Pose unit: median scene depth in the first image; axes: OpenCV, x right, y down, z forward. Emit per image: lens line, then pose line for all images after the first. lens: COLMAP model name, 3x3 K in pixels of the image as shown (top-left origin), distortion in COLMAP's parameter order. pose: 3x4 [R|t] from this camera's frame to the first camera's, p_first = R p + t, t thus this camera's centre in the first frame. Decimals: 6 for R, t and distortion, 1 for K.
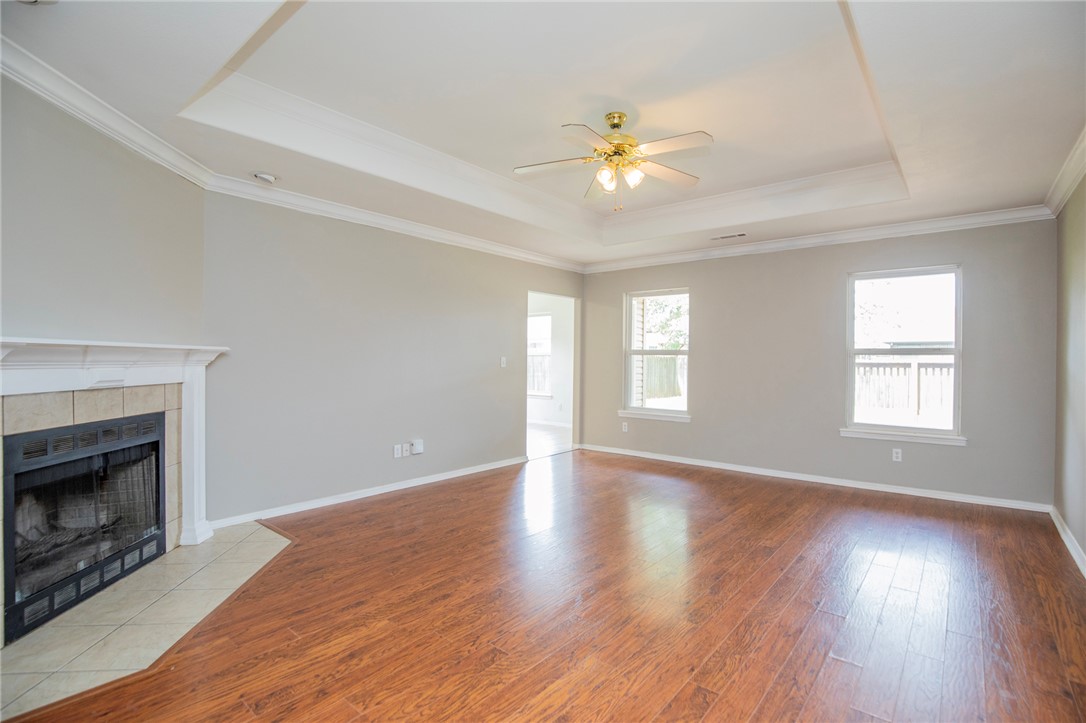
lens RADIAL K [[506.4, 0, 552.9], [0, 506.4, 359.1], [0, 0, 1]] dist [-0.024809, 0.000090]
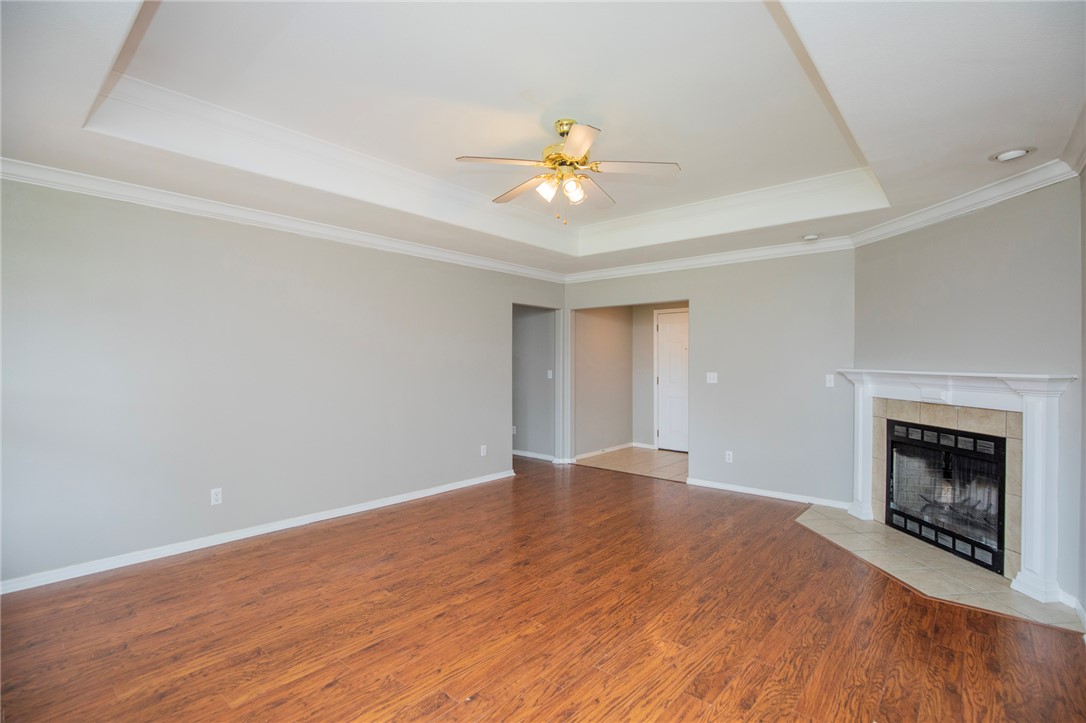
lens RADIAL K [[506.4, 0, 552.9], [0, 506.4, 359.1], [0, 0, 1]] dist [-0.024809, 0.000090]
pose [[-0.999762, -0.009876, 0.019446, 0.134754], [-0.009927, 0.999948, -0.002525, -0.045230], [-0.019420, -0.002718, -0.999808, 2.078400]]
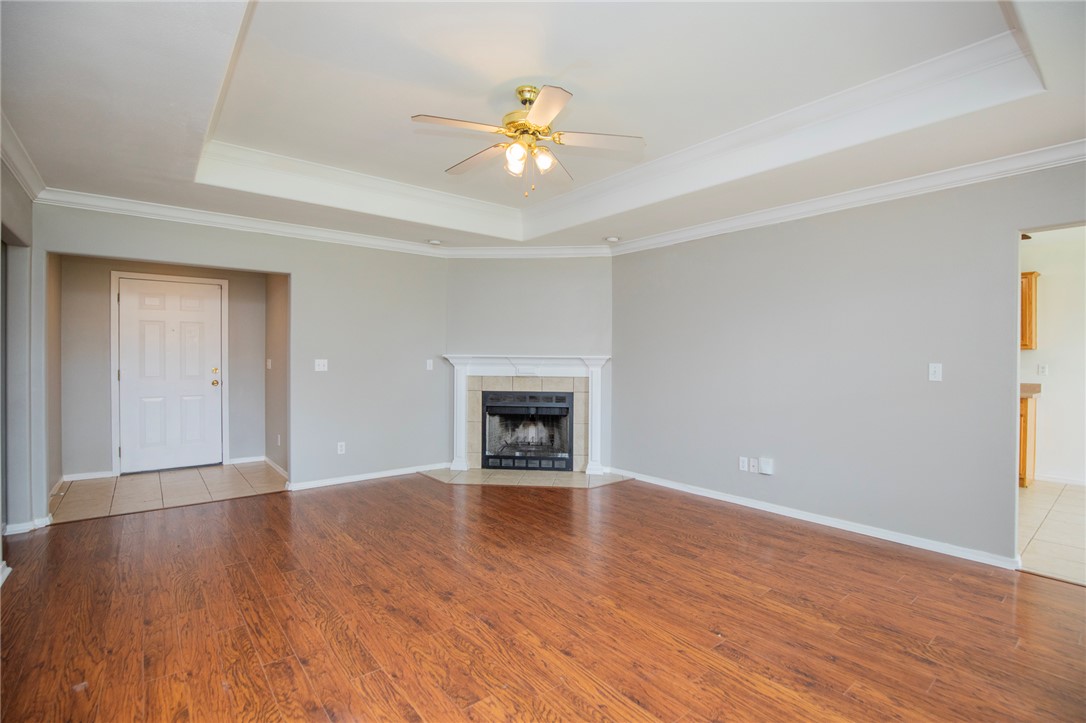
lens RADIAL K [[506.4, 0, 552.9], [0, 506.4, 359.1], [0, 0, 1]] dist [-0.024809, 0.000090]
pose [[-0.192004, -0.007363, -0.981367, 1.054137], [-0.006987, 0.999957, -0.006136, -0.003416], [0.981369, 0.005679, -0.192047, 1.305023]]
